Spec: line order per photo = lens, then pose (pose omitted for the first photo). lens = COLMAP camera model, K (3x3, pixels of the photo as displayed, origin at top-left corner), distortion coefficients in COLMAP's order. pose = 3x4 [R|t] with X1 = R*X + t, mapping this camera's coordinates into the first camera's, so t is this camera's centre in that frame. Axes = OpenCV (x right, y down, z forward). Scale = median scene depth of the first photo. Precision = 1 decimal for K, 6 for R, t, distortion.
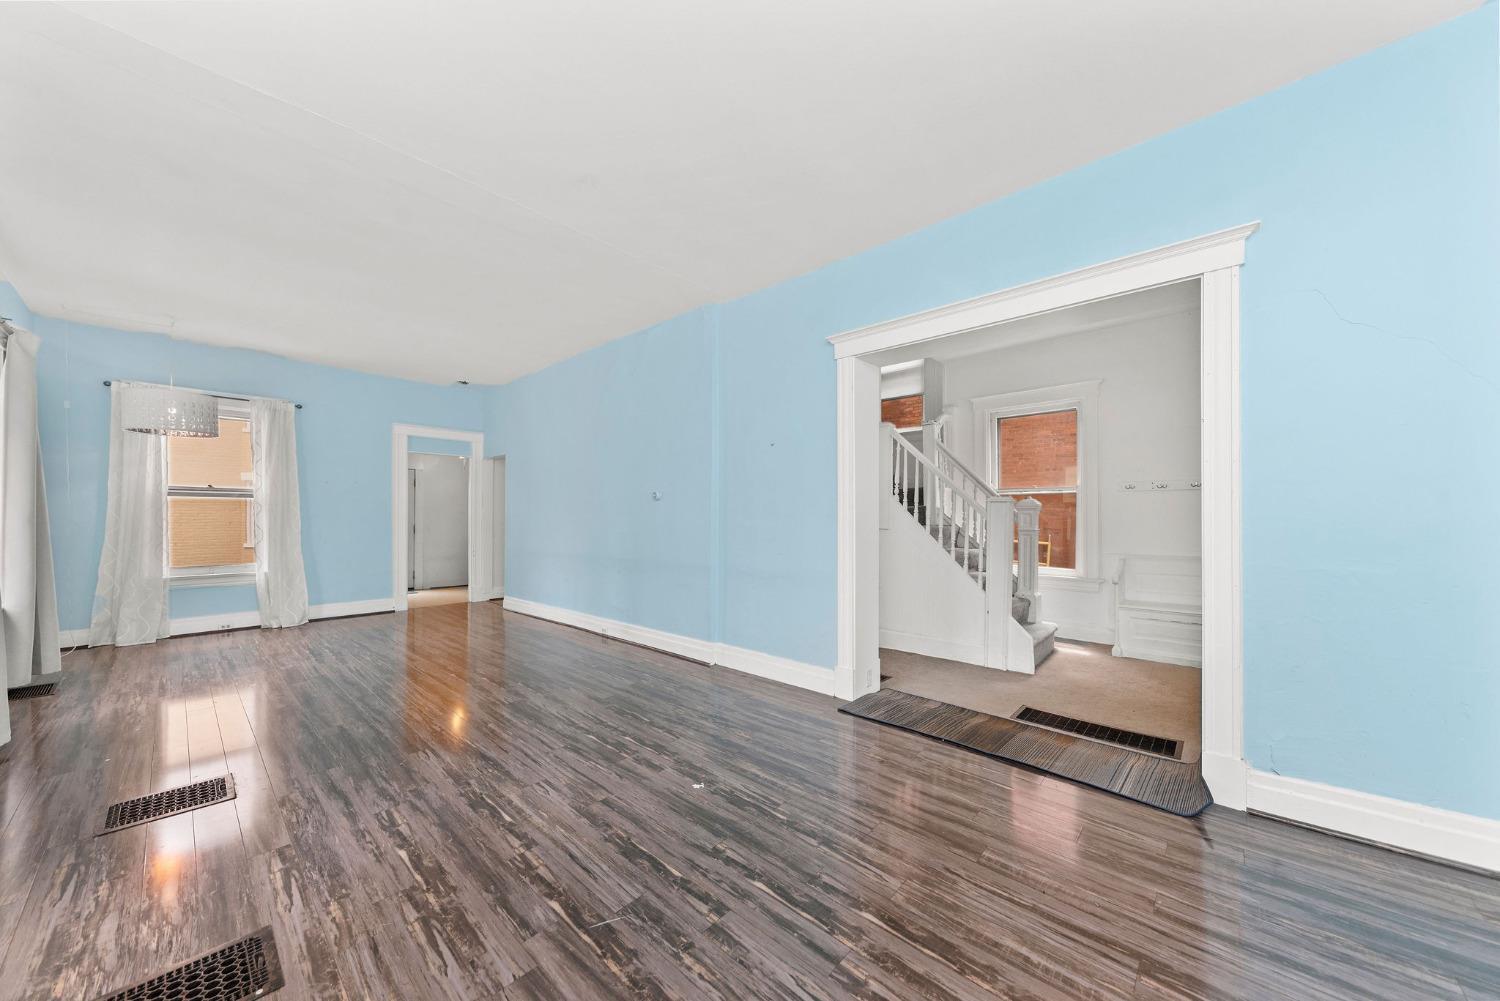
lens RADIAL K [[525.2, 0, 746.4], [0, 525.2, 516.1], [0, 0, 1]] dist [0.004837, -0.001225]
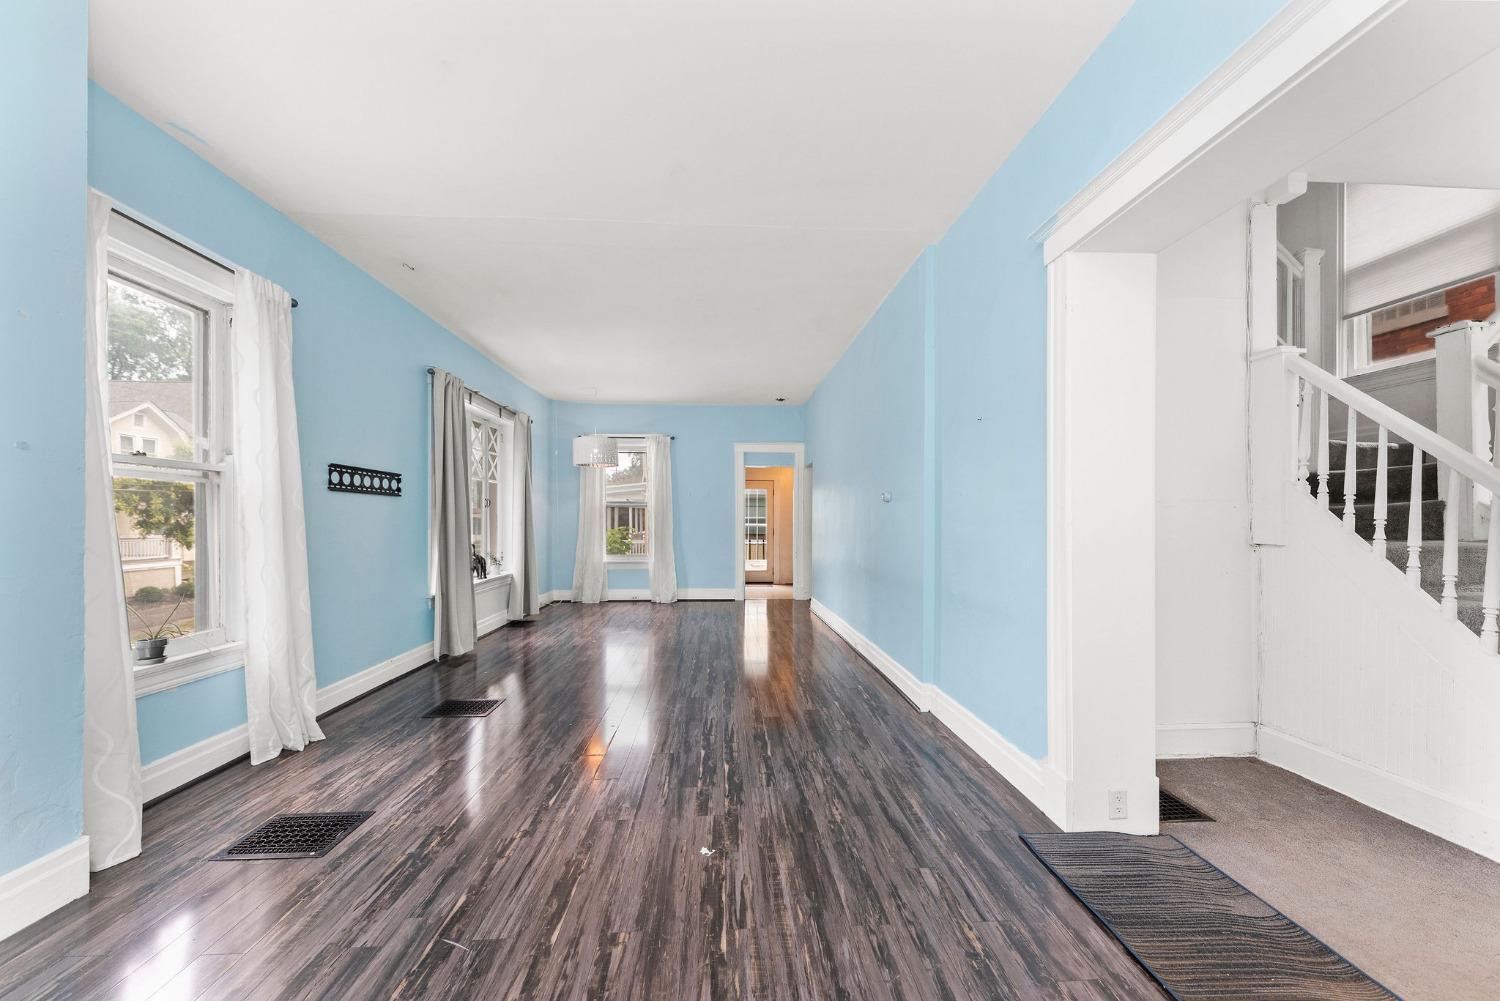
lens RADIAL K [[525.2, 0, 740.3], [0, 525.2, 521.3], [0, 0, 1]] dist [0.004837, -0.001225]
pose [[0.711846, 0.001276, -0.702334, 0.408143], [-0.000295, 0.999999, 0.001518, -0.000379], [0.702335, -0.000873, 0.711846, 0.359113]]
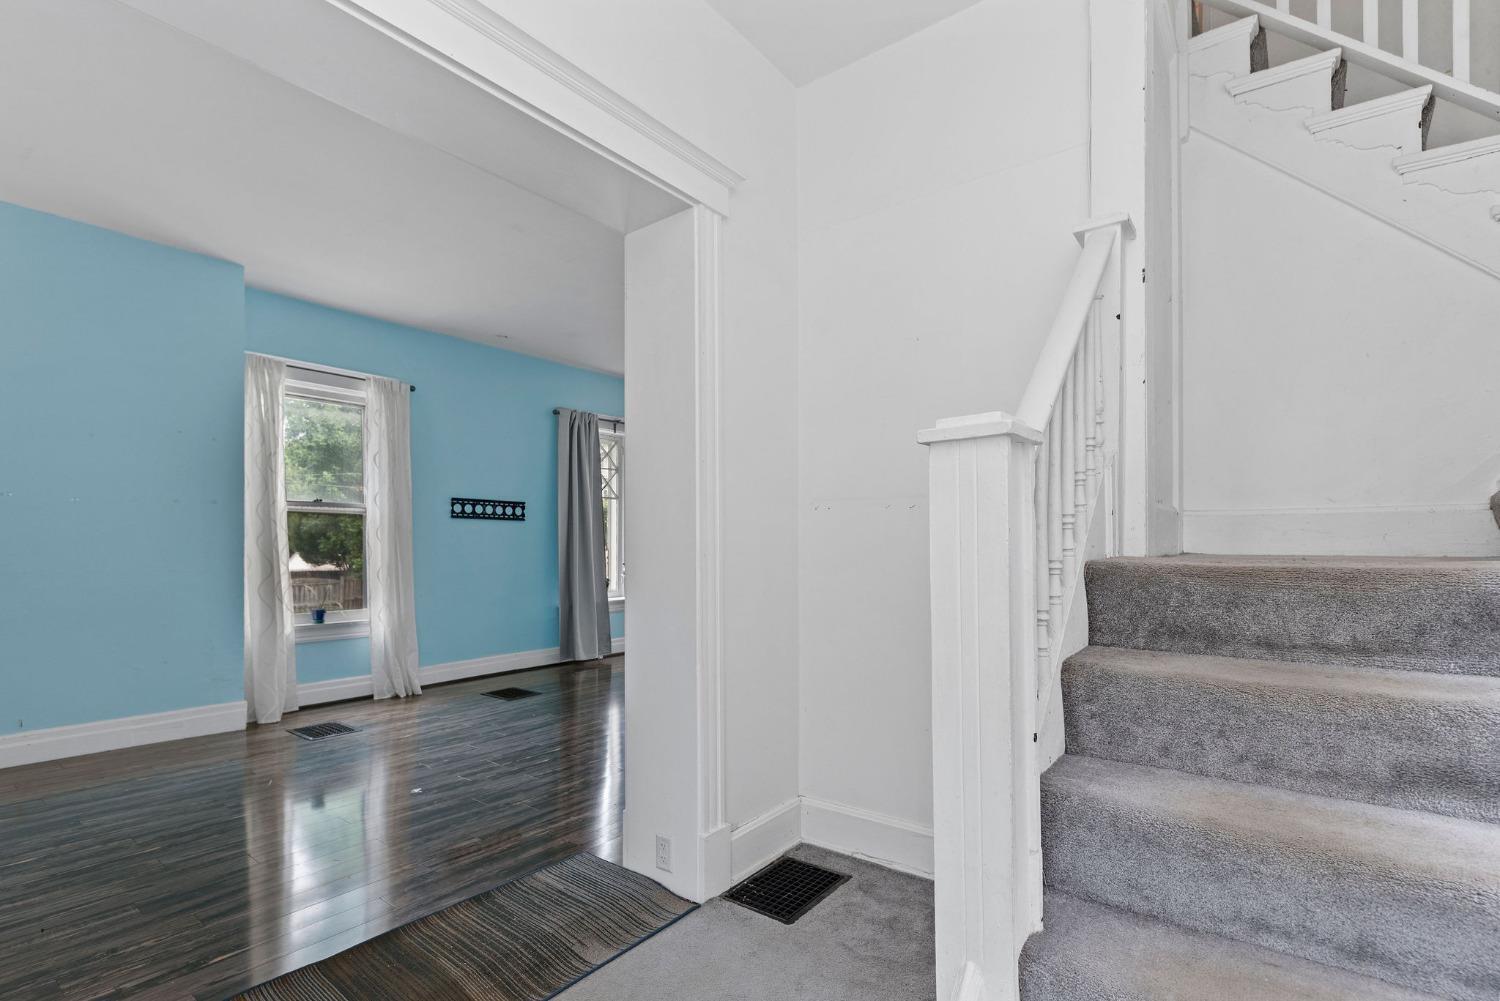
lens RADIAL K [[699.7, 0, 725.7], [0, 699.7, 541.8], [0, 0, 1]] dist [-0.000327, -0.000626]
pose [[0.067736, -0.009023, -0.997662, 1.060060], [0.004185, 0.999953, -0.008760, 0.025493], [0.997694, -0.003582, 0.067771, 1.198138]]
